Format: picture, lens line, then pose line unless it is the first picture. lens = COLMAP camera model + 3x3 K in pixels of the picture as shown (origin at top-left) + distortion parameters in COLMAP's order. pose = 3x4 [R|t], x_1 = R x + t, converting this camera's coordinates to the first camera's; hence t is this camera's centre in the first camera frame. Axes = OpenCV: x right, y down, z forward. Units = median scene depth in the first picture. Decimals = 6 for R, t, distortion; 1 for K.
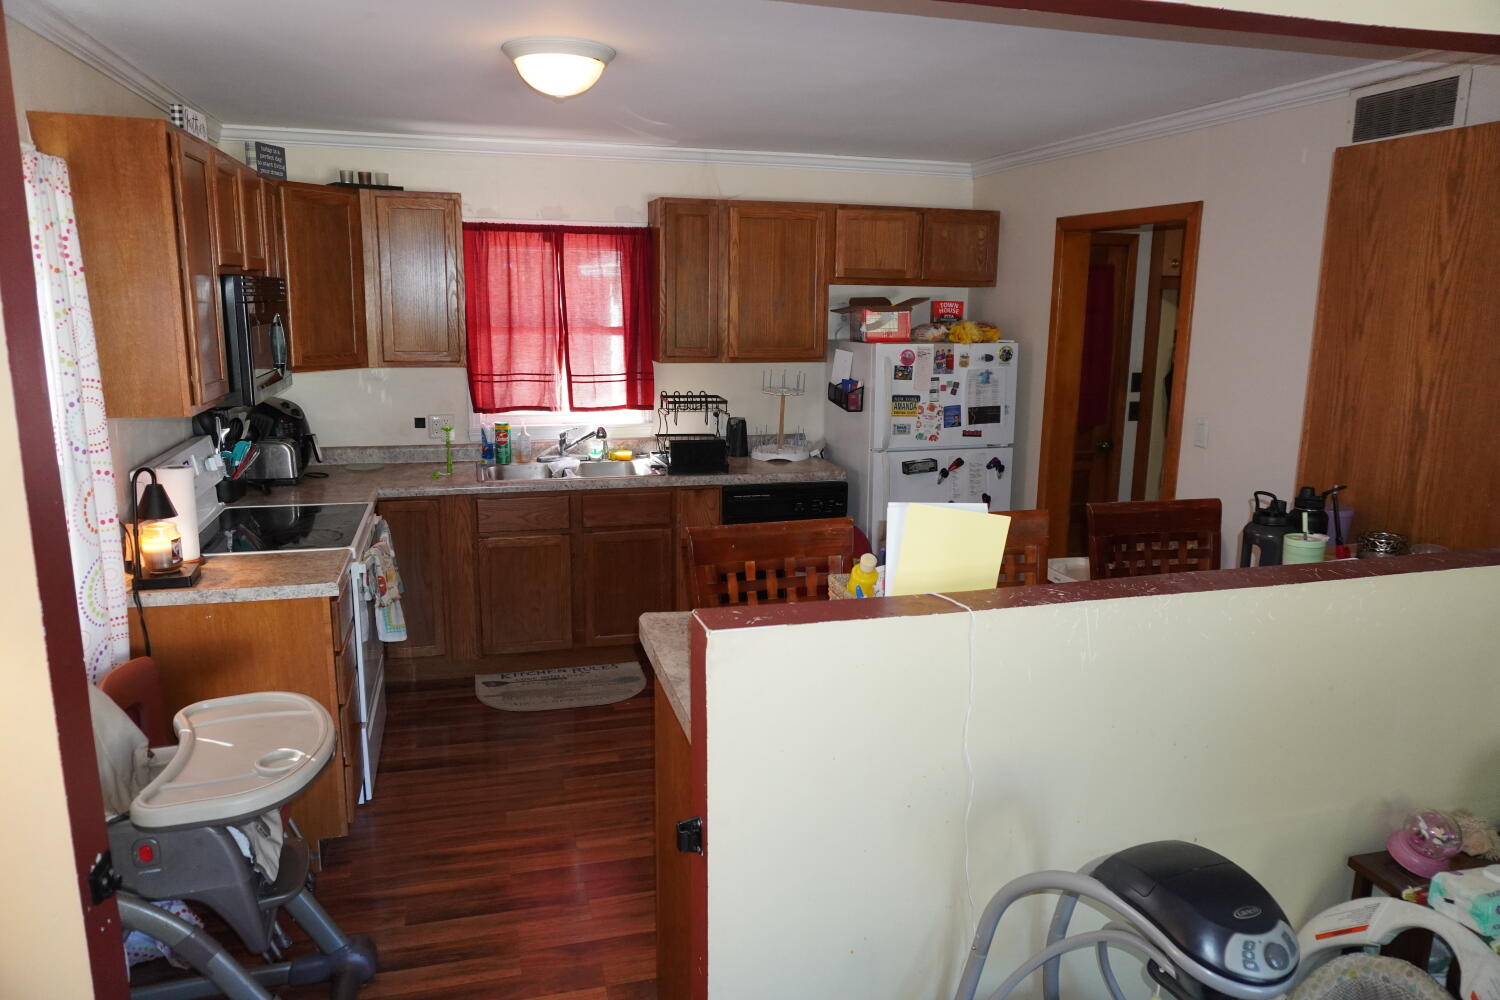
lens RADIAL K [[1009.8, 0, 752.7], [0, 1009.8, 505.2], [0, 0, 1]] dist [-0.040732, 0.037708]
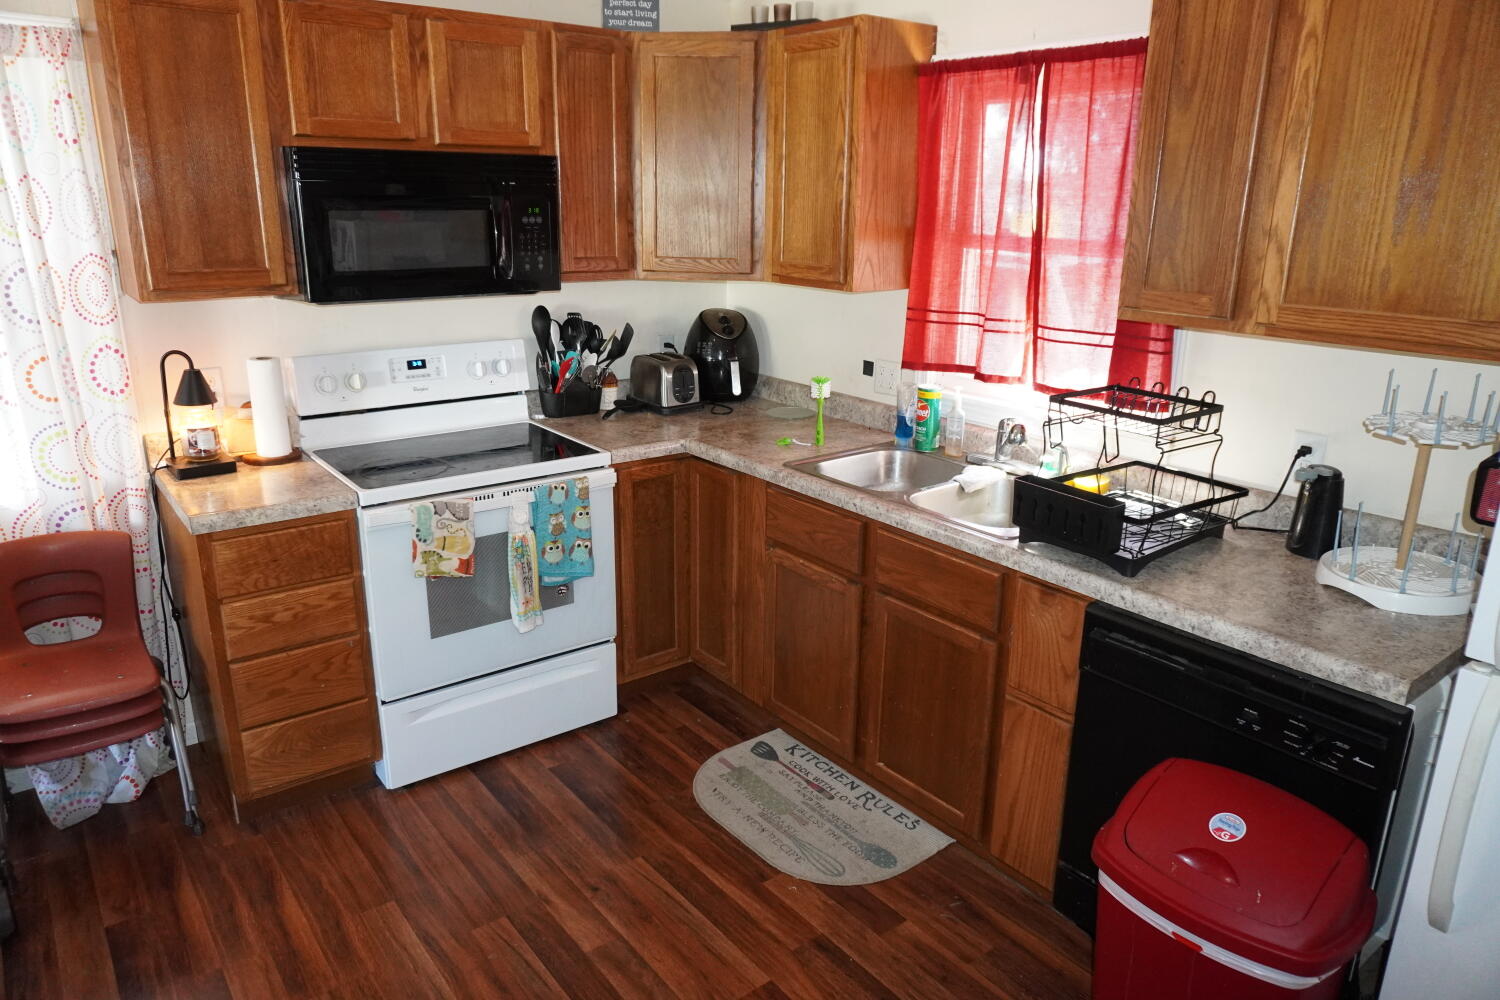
lens RADIAL K [[1009.8, 0, 752.7], [0, 1009.8, 505.2], [0, 0, 1]] dist [-0.040732, 0.037708]
pose [[0.370907, 0.263526, -0.890495, 0.314199], [-0.196144, 0.959491, 0.202247, -0.124521], [0.907720, 0.099650, 0.407571, 0.687990]]
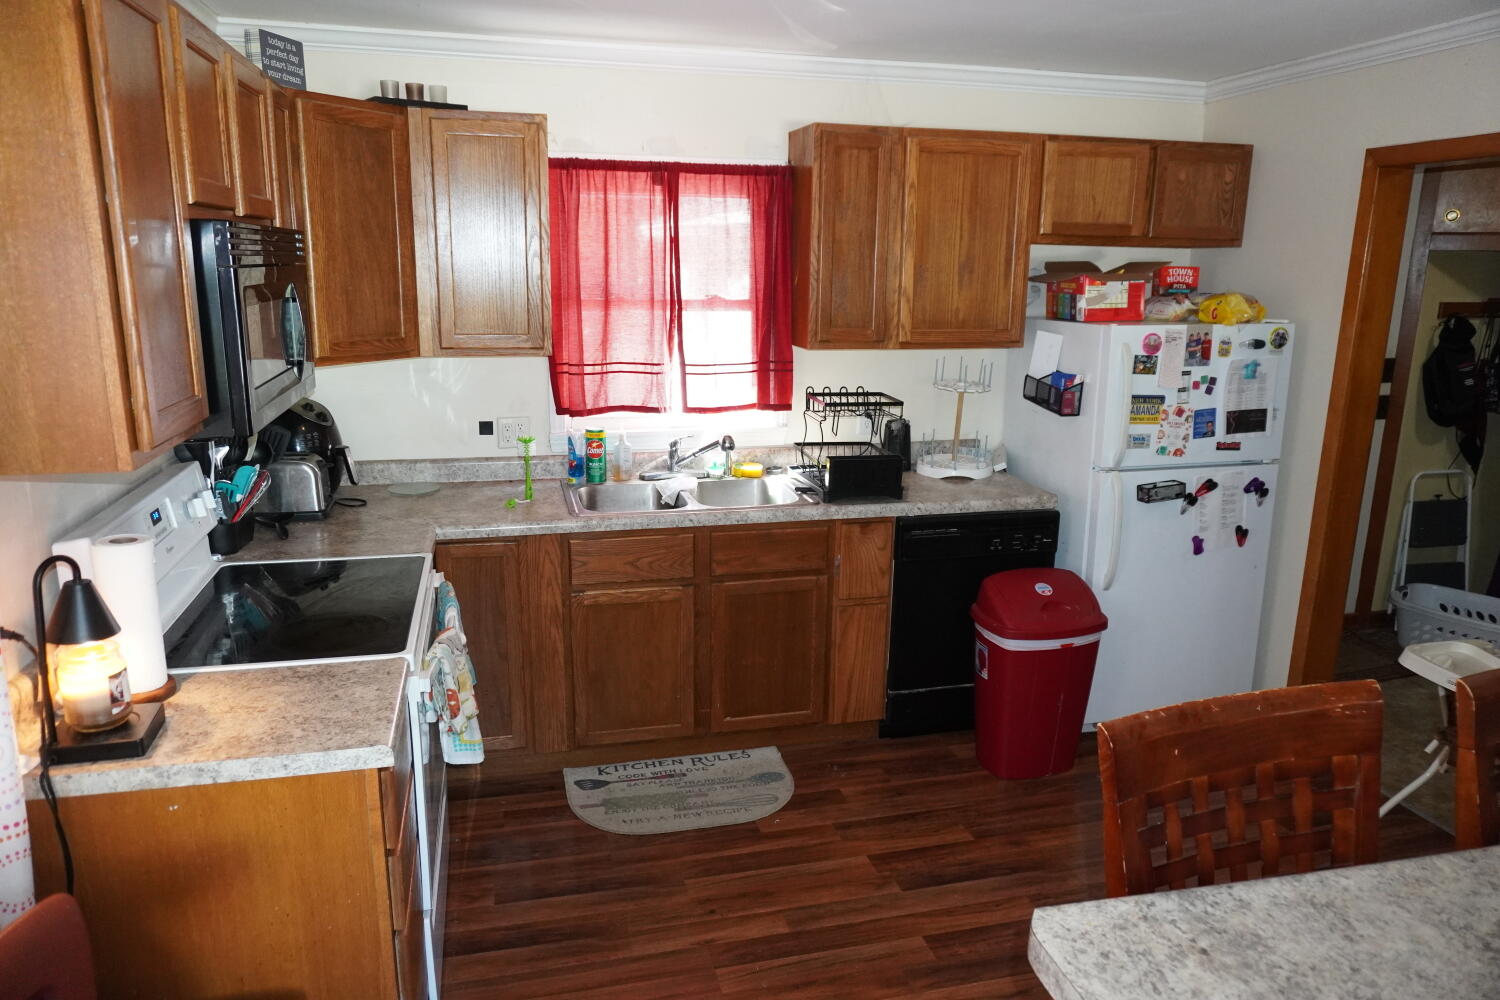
lens RADIAL K [[1009.8, 0, 752.7], [0, 1009.8, 505.2], [0, 0, 1]] dist [-0.040732, 0.037708]
pose [[0.999616, 0.005599, -0.027128, -0.117795], [-0.004720, 0.999466, 0.032339, -0.052848], [0.027294, -0.032198, 0.999109, 0.266911]]
